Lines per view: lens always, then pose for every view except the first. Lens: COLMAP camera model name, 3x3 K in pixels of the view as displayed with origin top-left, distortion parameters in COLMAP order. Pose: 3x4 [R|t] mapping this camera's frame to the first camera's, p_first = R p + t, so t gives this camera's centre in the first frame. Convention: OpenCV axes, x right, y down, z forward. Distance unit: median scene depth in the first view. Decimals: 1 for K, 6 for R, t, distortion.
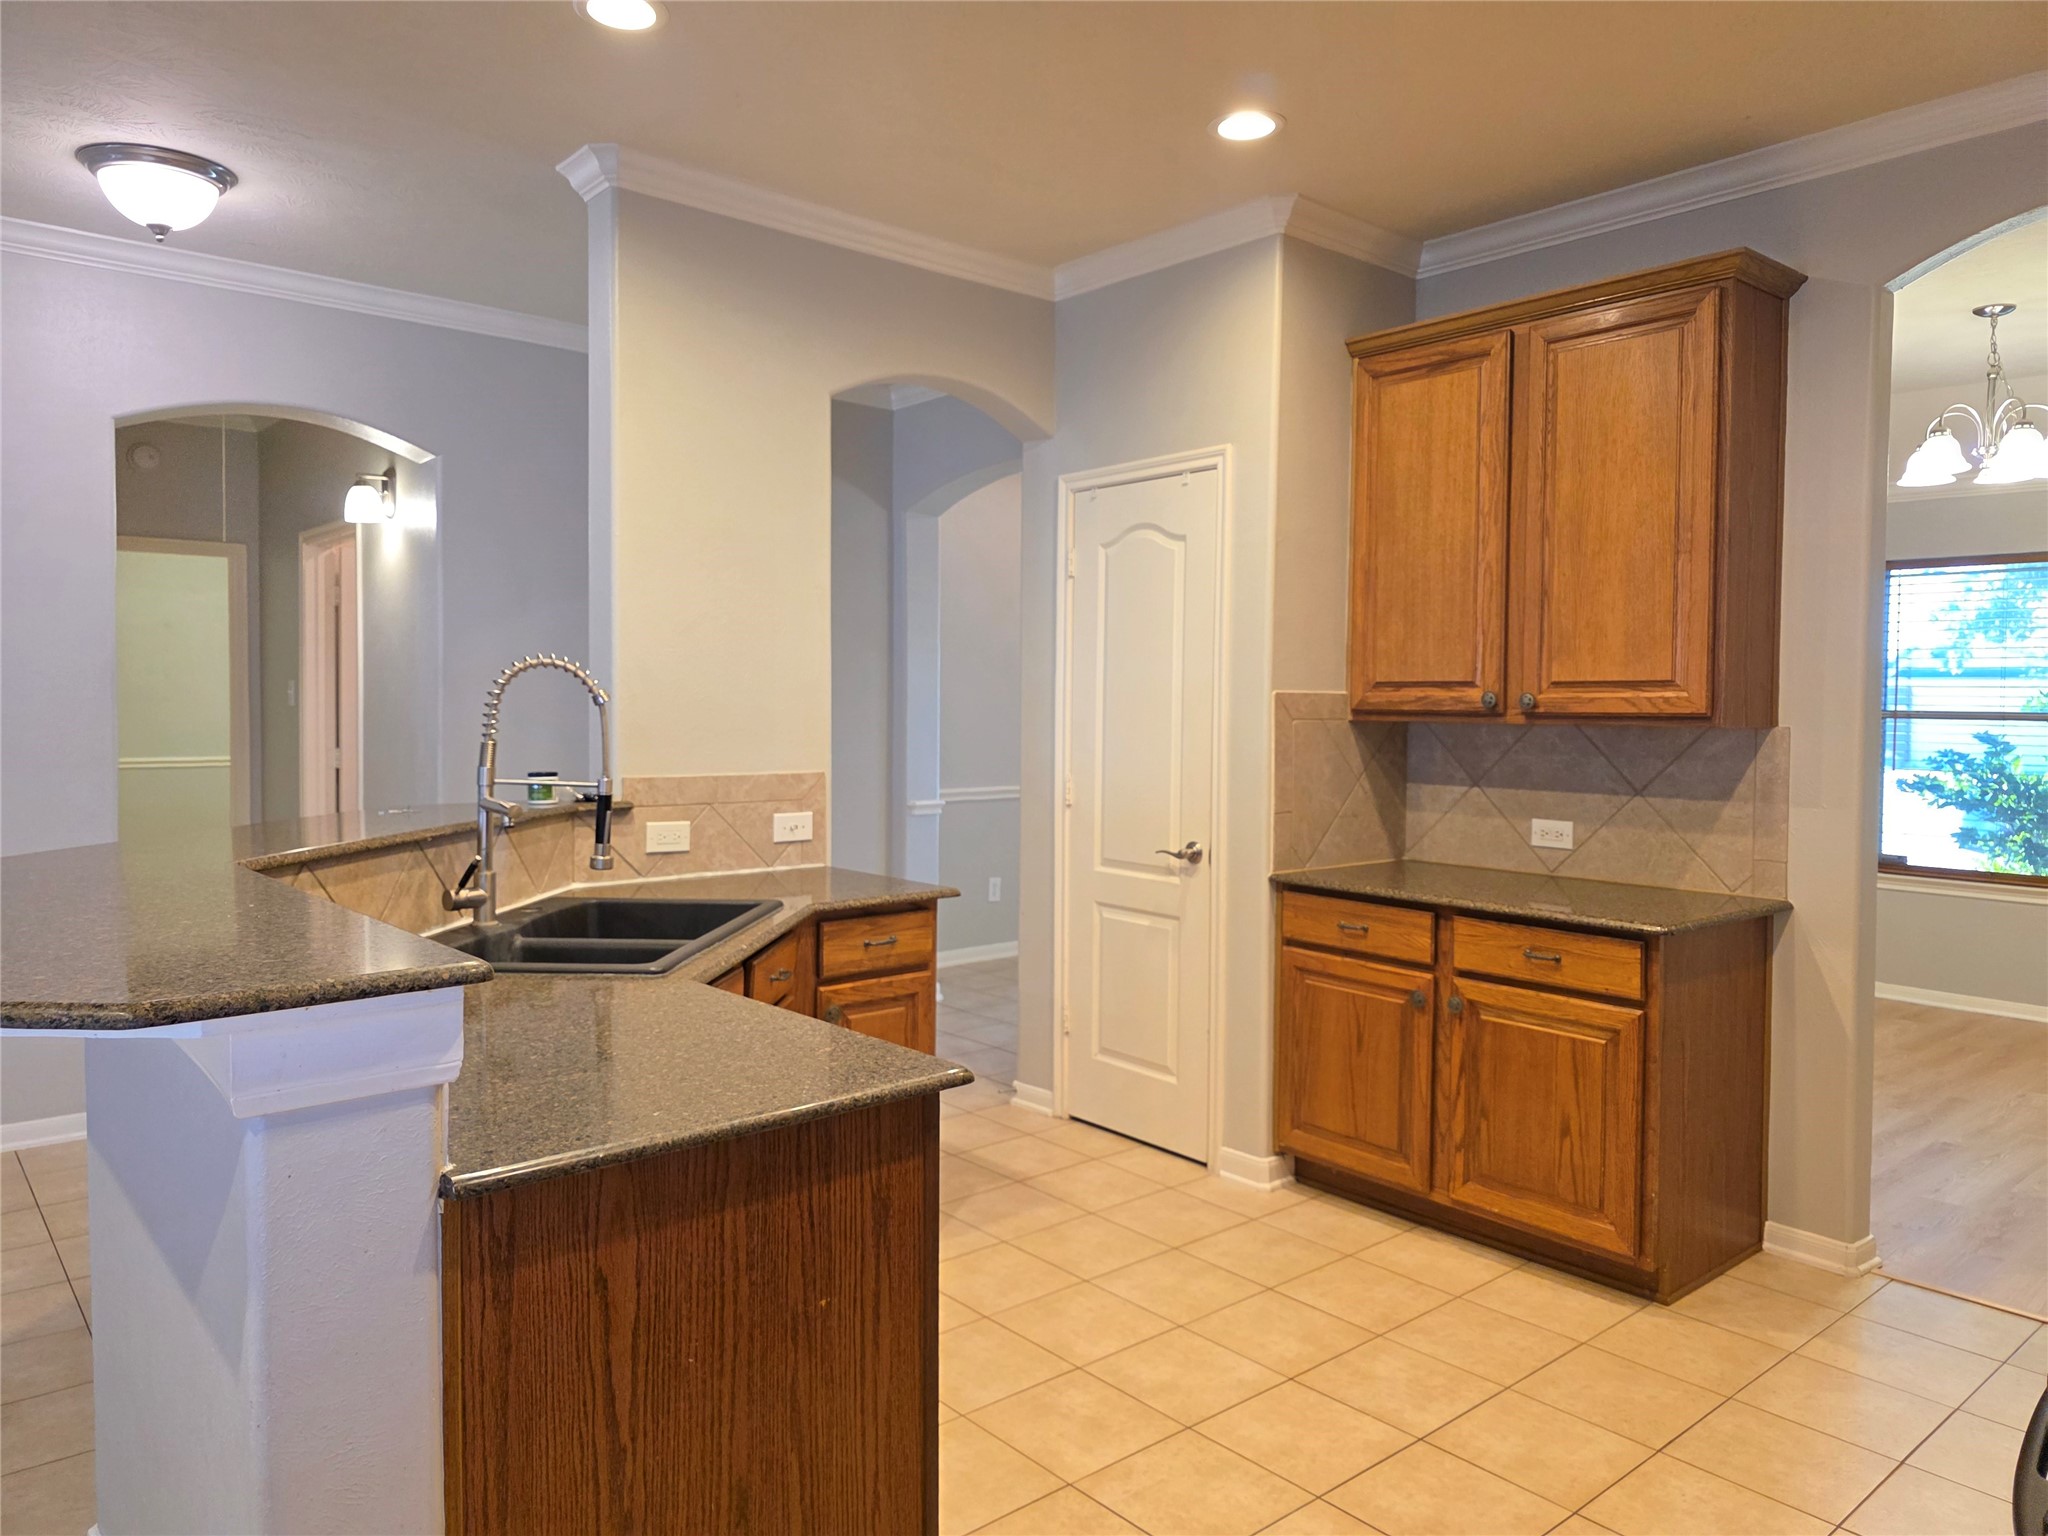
lens RADIAL K [[1385.4, 0, 1020.9], [0, 1385.4, 755.5], [0, 0, 1]] dist [0.056520, -0.058710]
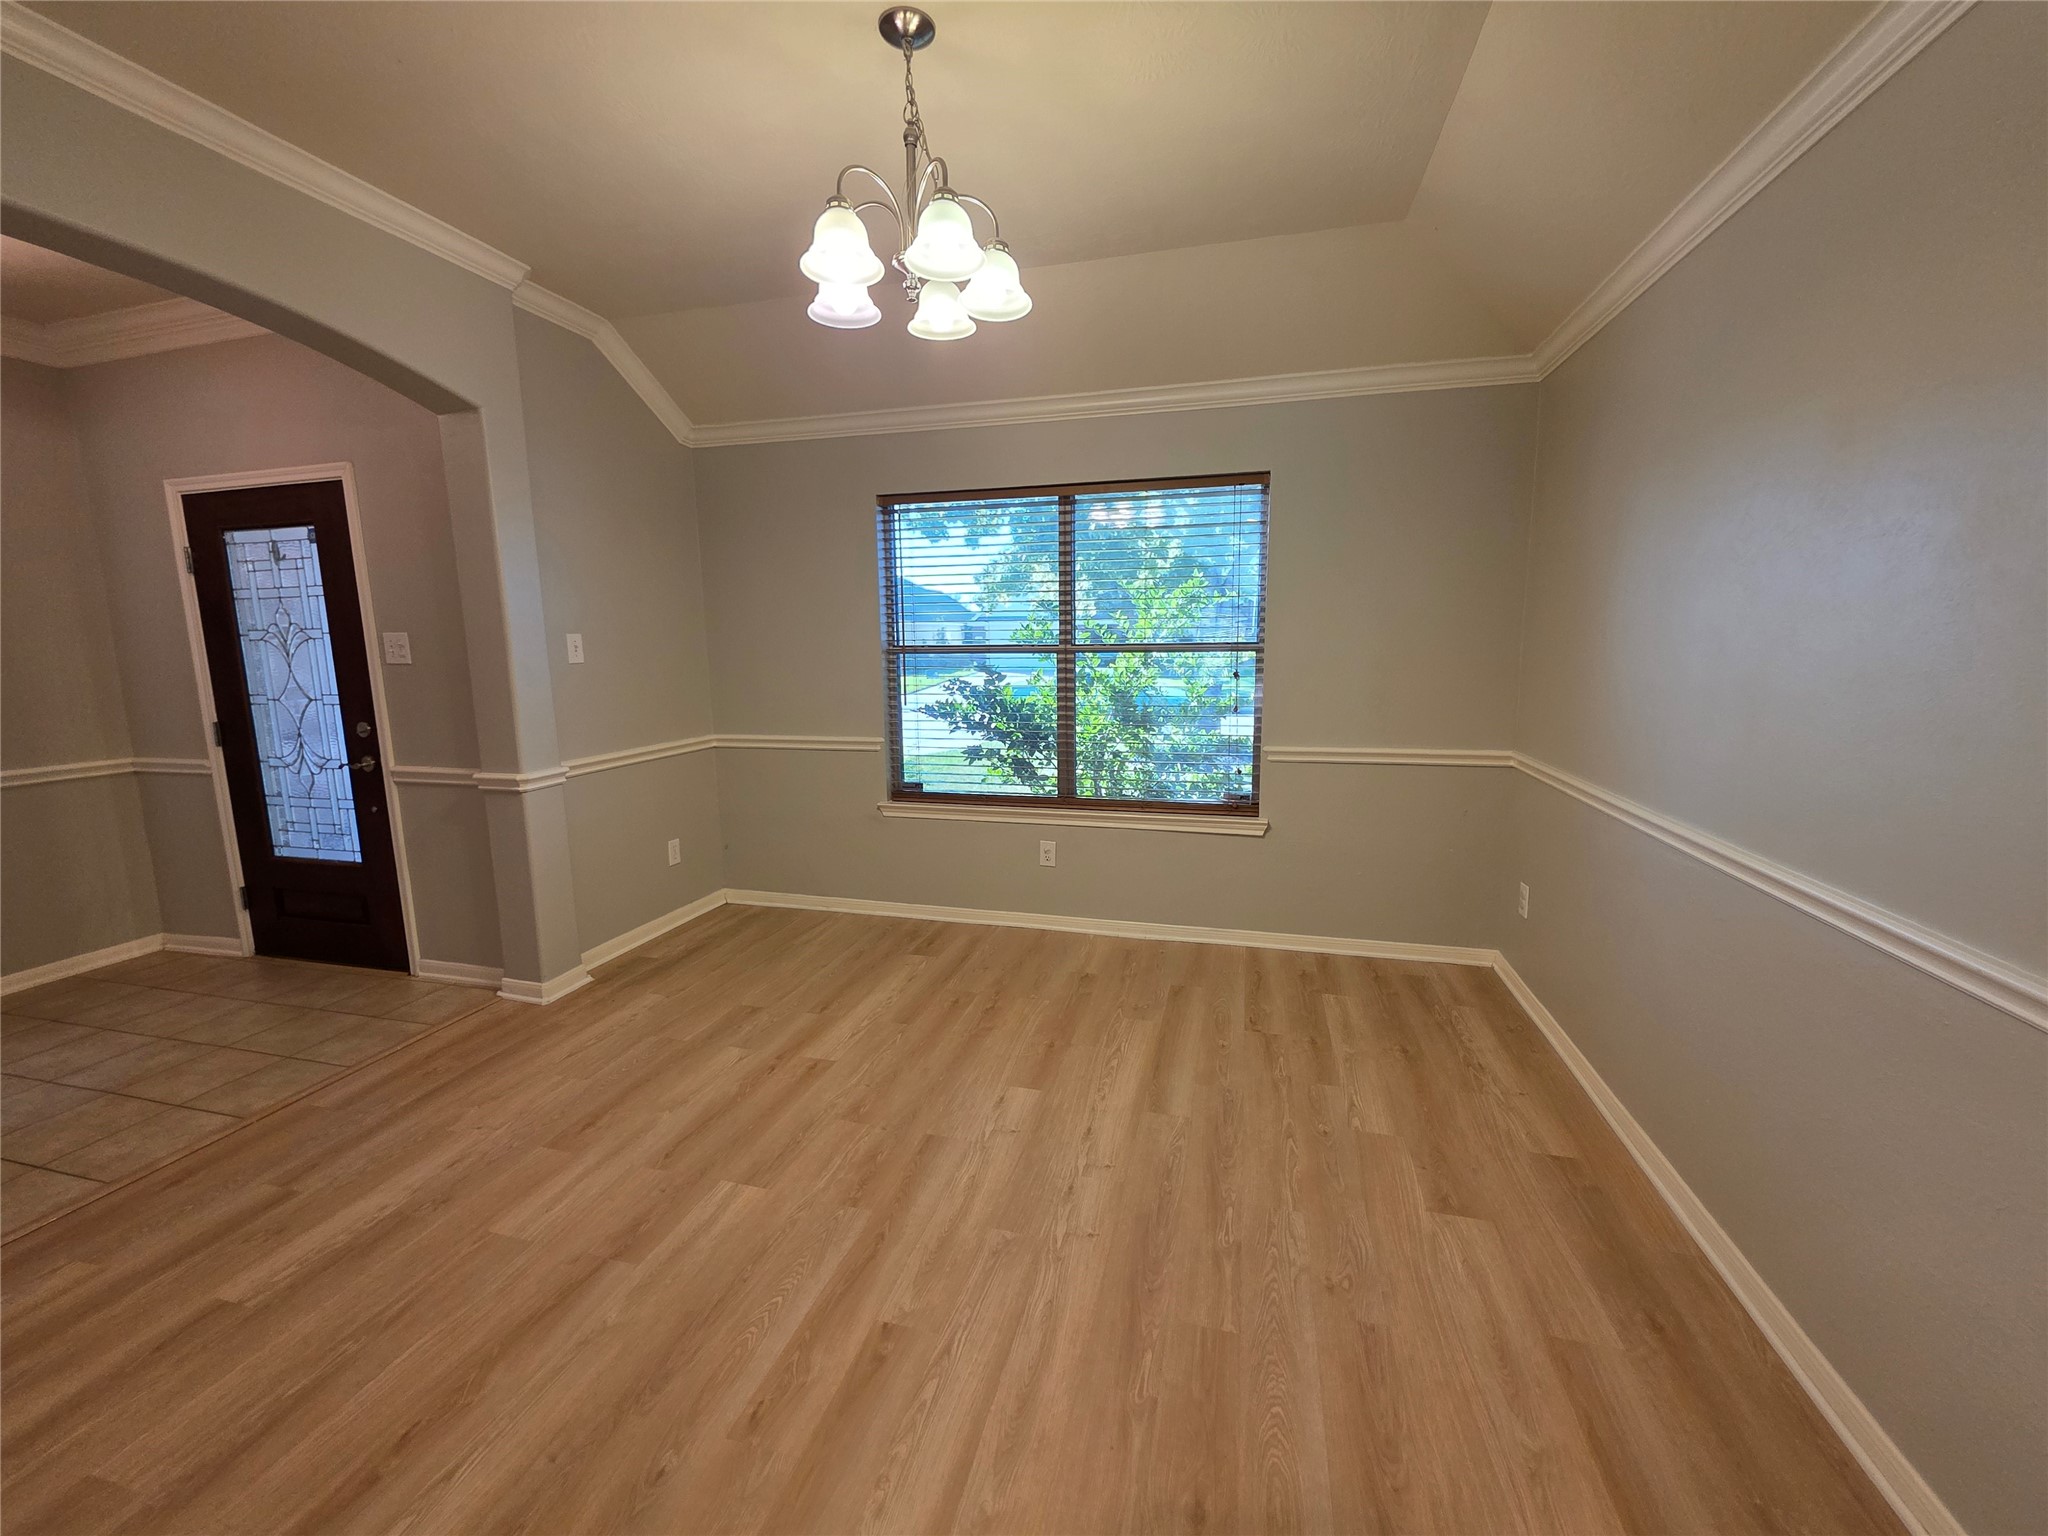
lens RADIAL K [[832.1, 0, 1019.8], [0, 832.1, 755.0], [0, 0, 1]] dist [0.009025, 0.000108]
pose [[0.826002, -0.094134, 0.555752, 0.337750], [0.038536, 0.993080, 0.110934, -0.016115], [-0.562349, -0.070215, 0.823914, 0.433035]]
